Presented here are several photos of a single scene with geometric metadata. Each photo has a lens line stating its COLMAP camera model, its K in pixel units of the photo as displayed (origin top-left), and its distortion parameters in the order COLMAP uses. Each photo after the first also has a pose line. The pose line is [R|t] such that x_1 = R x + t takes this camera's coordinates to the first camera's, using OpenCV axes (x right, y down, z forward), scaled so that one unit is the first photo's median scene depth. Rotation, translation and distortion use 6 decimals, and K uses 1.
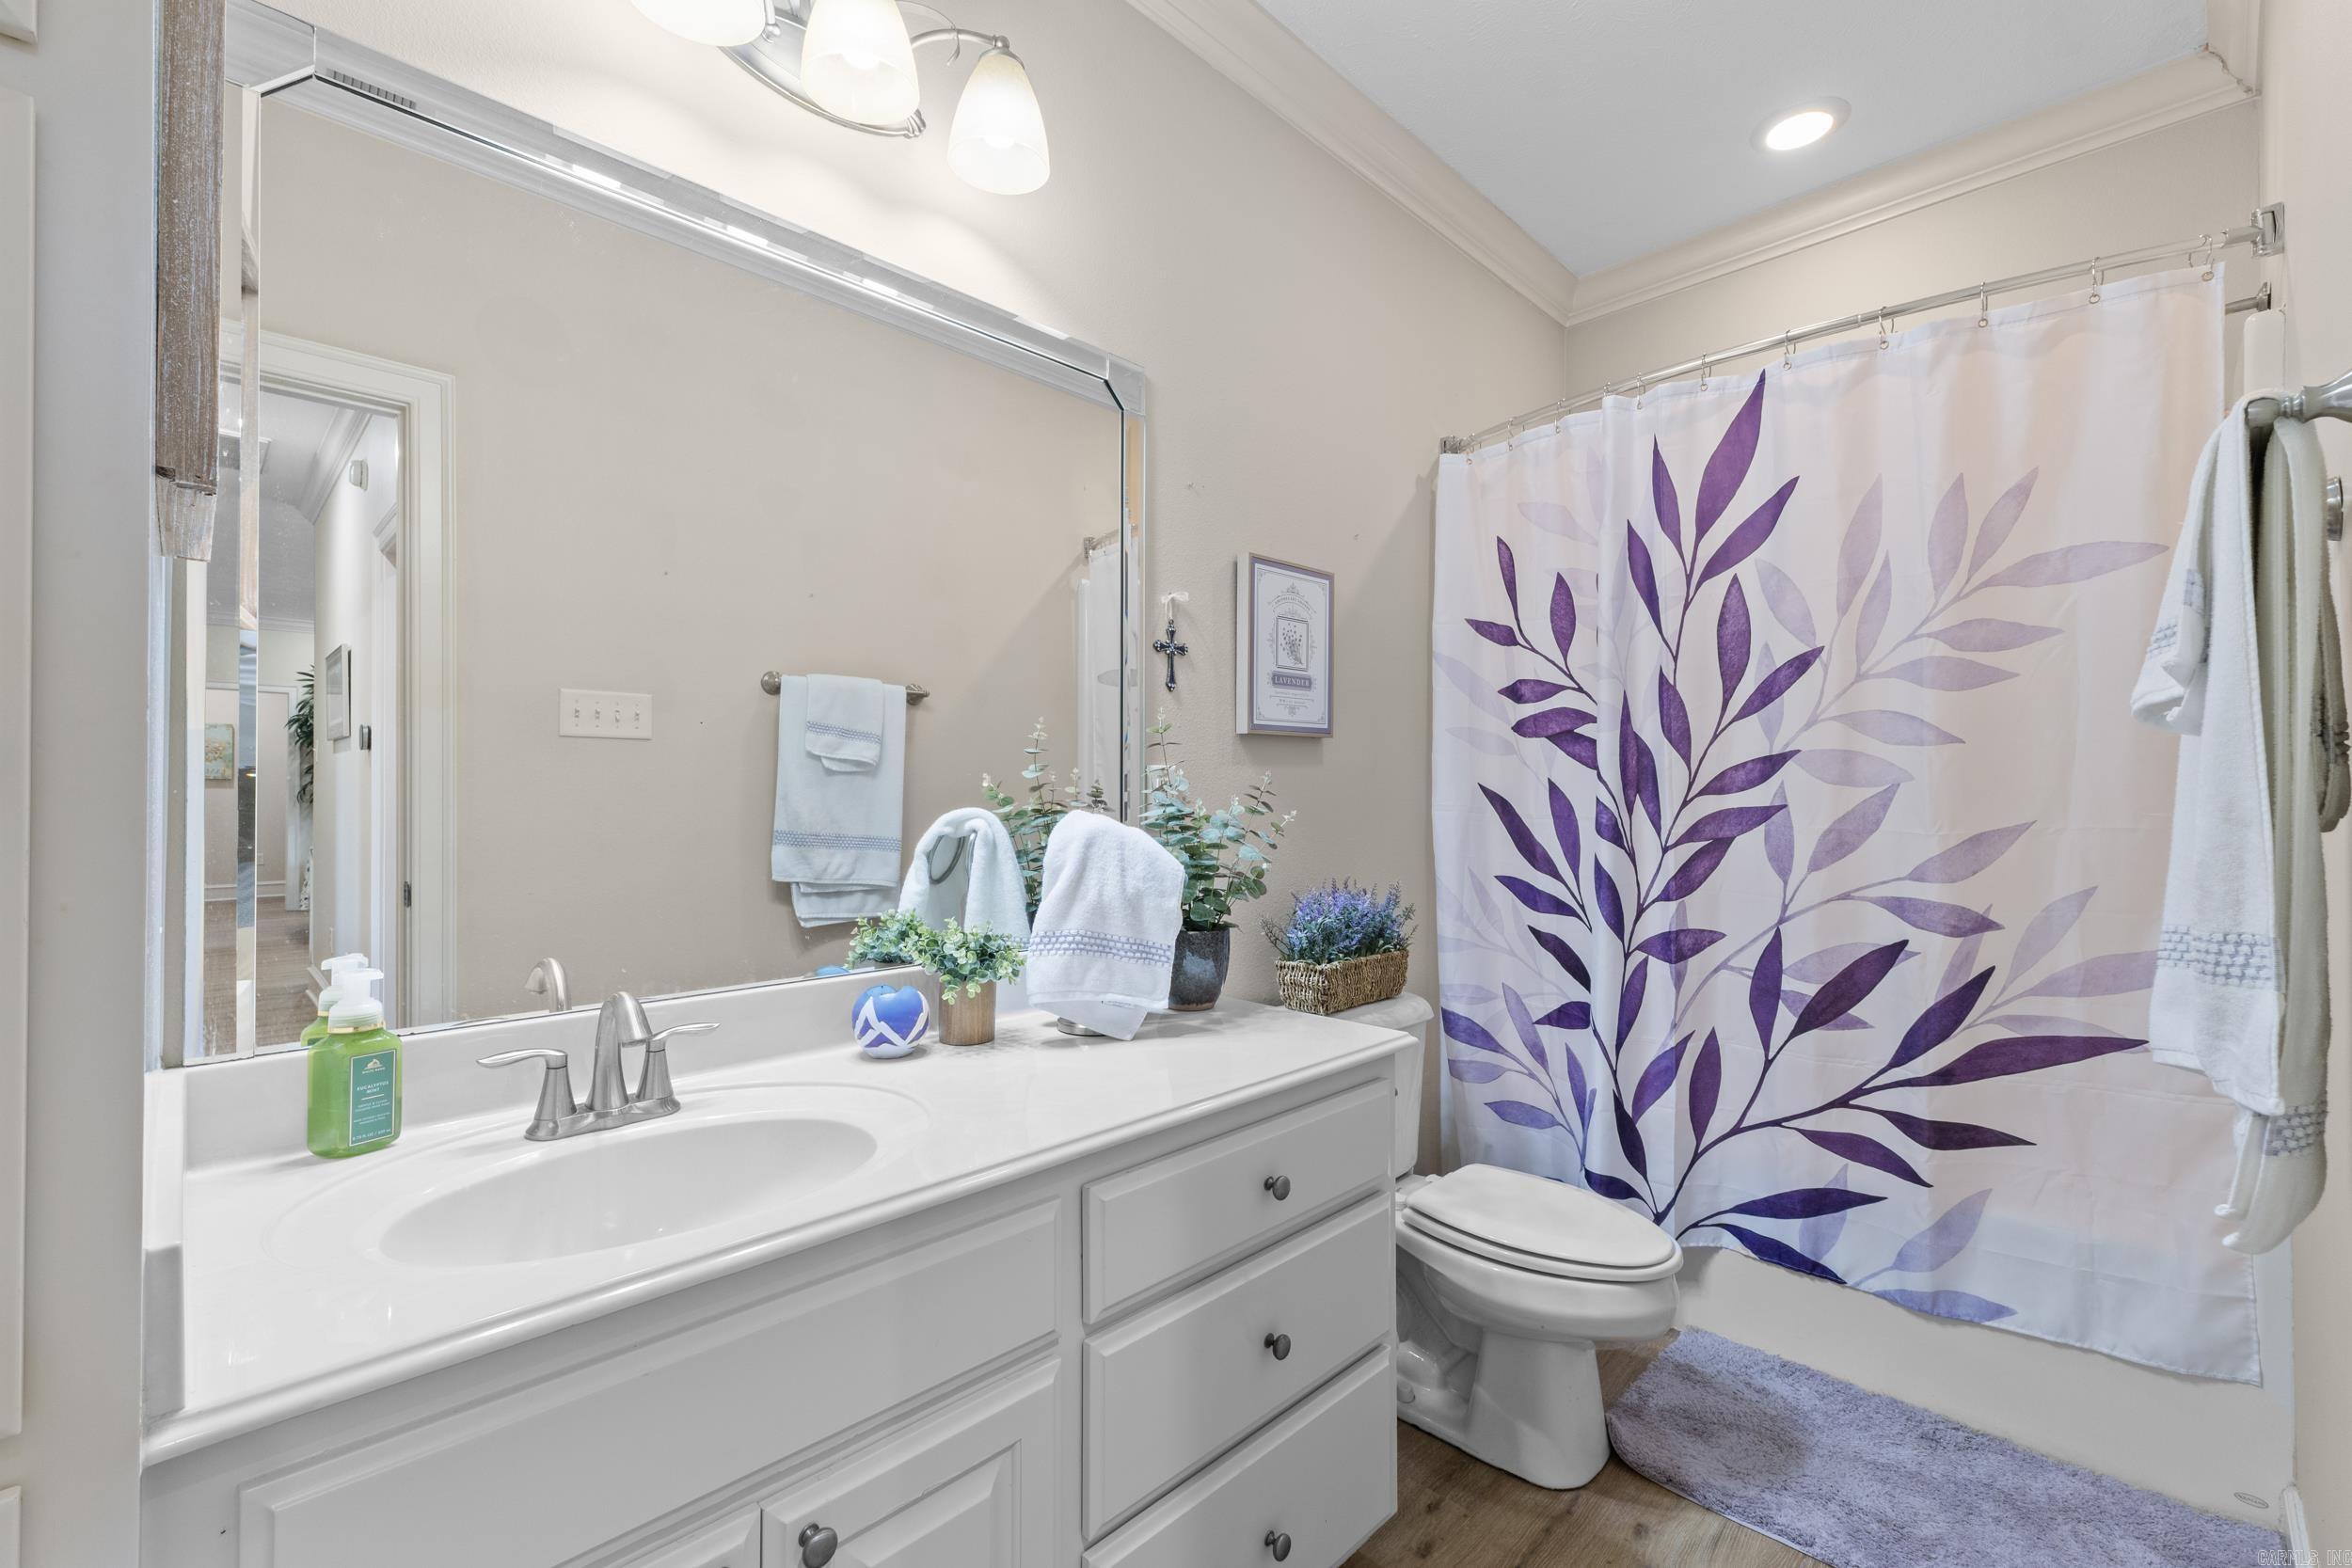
lens RADIAL K [[992.0, 0, 1176.4], [0, 992.0, 789.5], [0, 0, 1]] dist [0.010188, 0.000159]
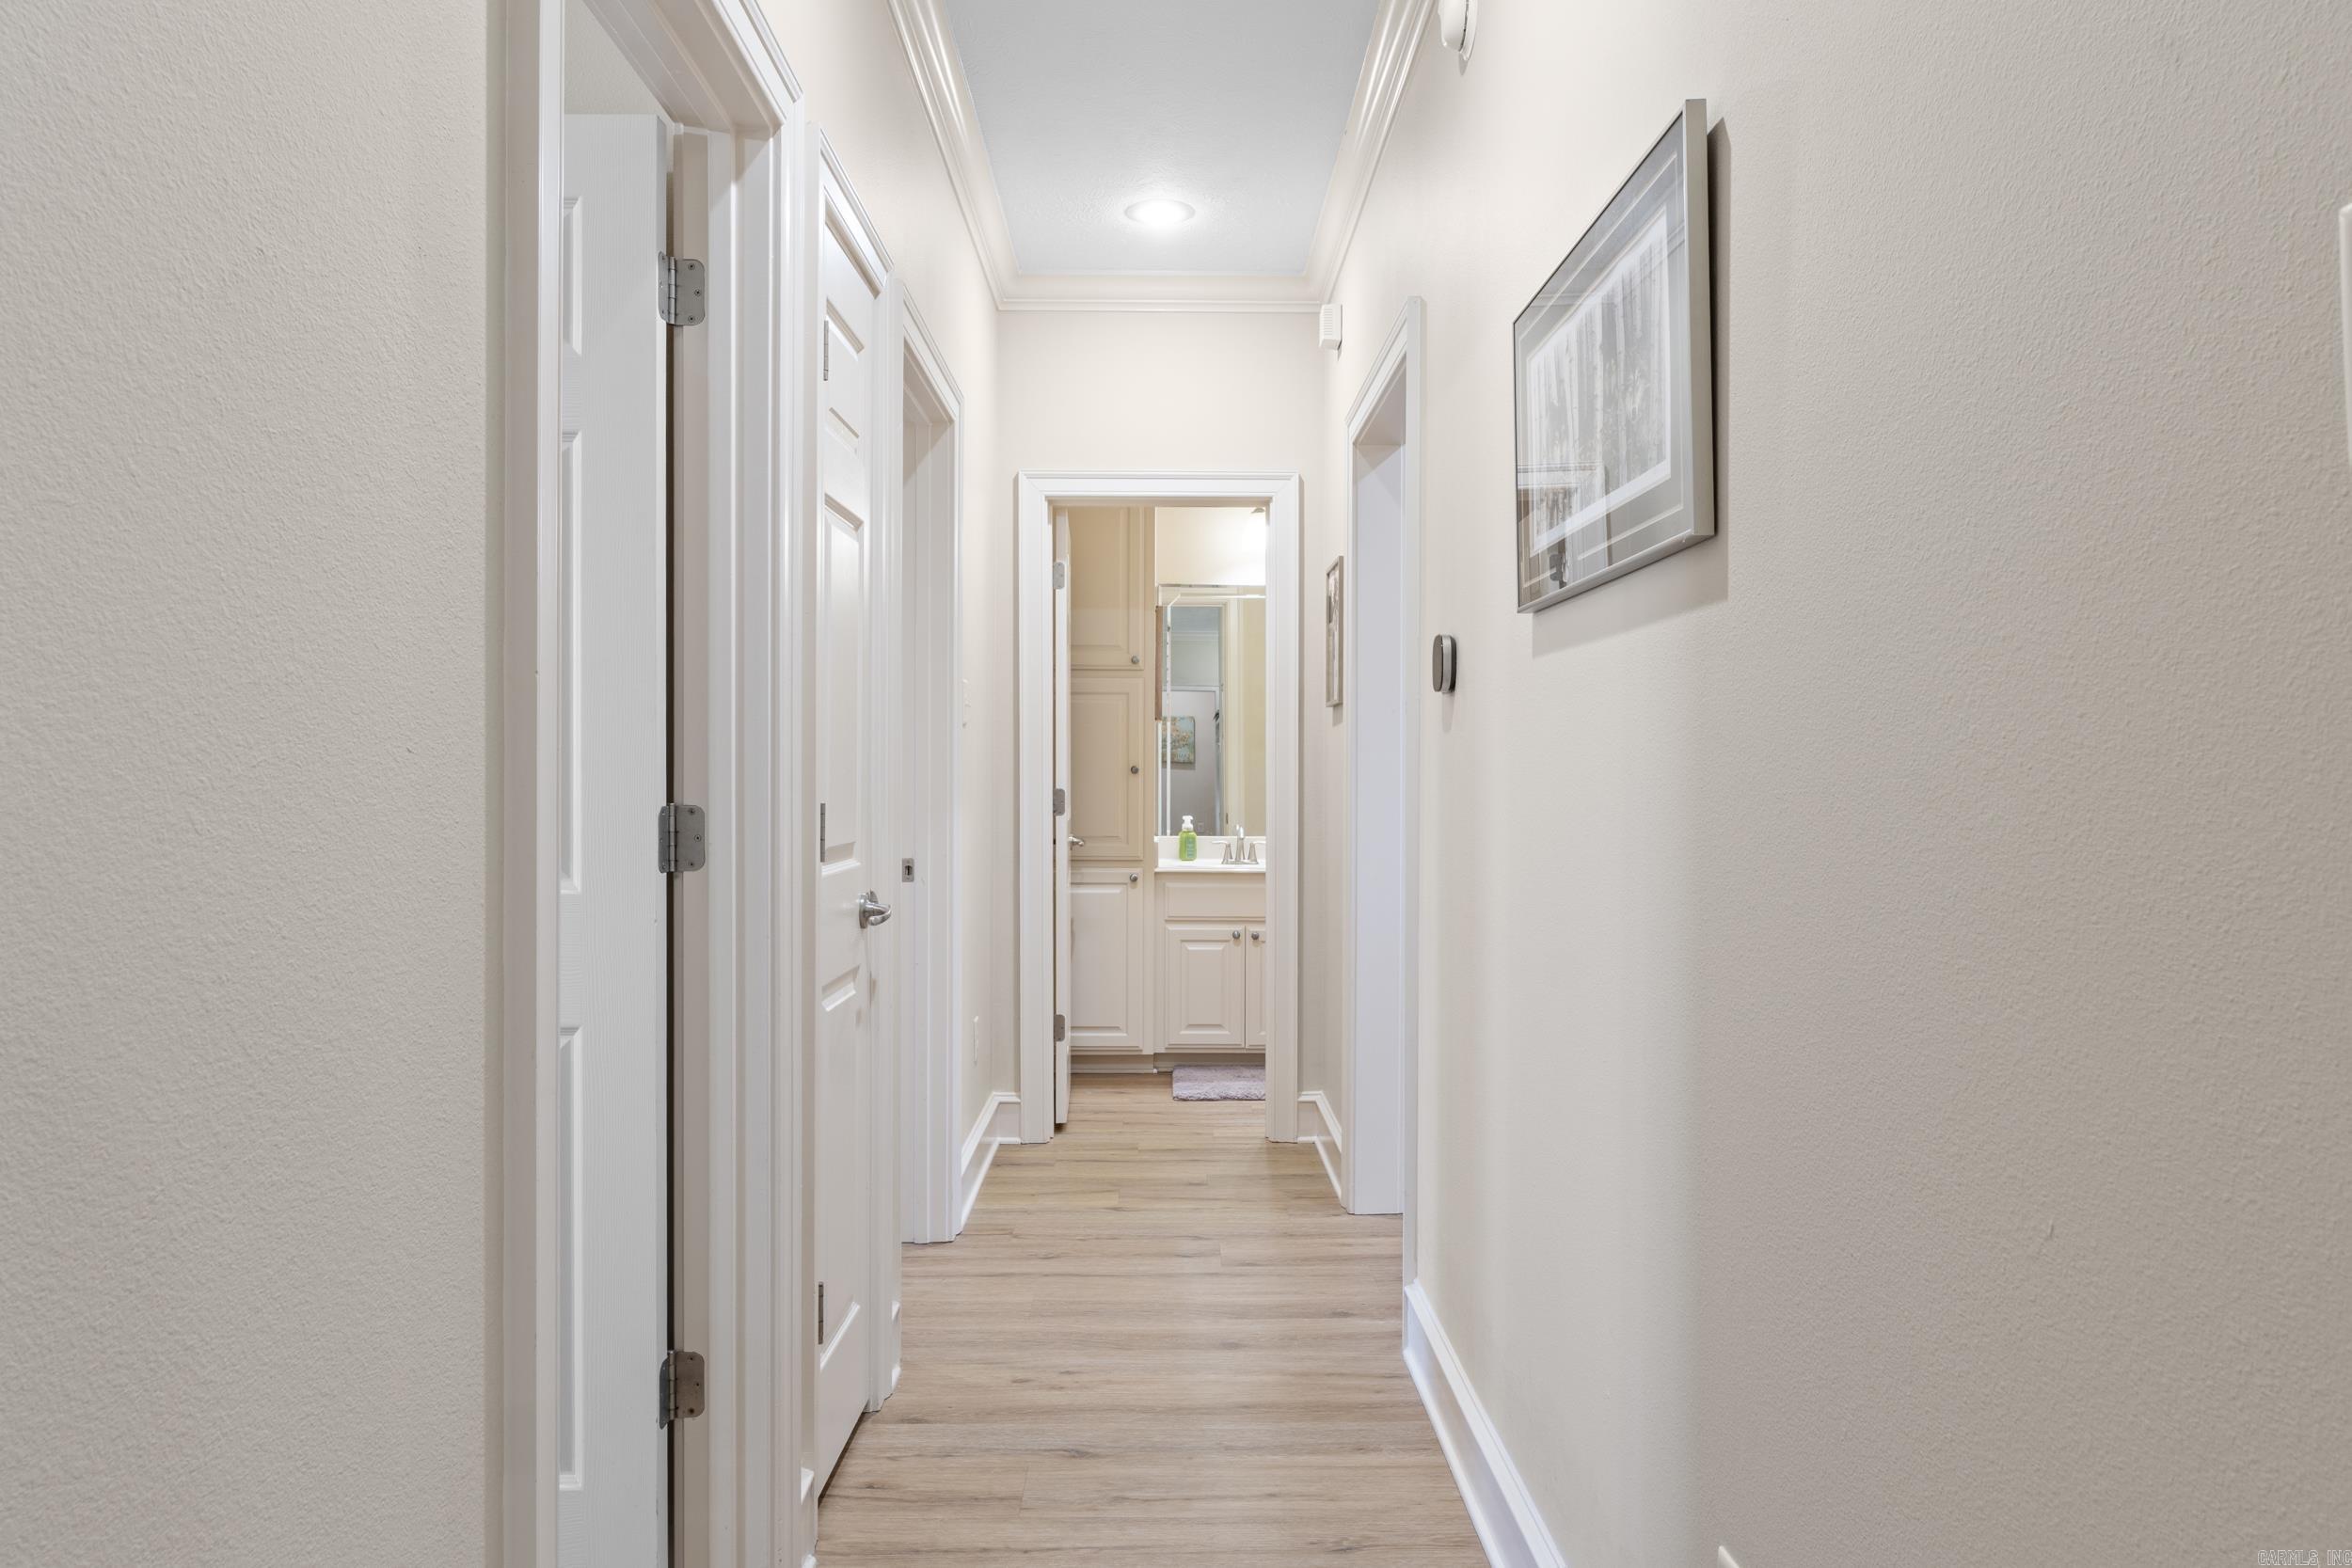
lens RADIAL K [[1573.1, 0, 1177.2], [0, 1573.1, 780.0], [0, 0, 1]] dist [0.011726, -0.002439]
pose [[0.718736, 0.002696, -0.695277, 3.544163], [-0.005226, 0.999985, -0.001525, 0.046095], [0.695263, 0.004730, 0.718740, -3.575708]]
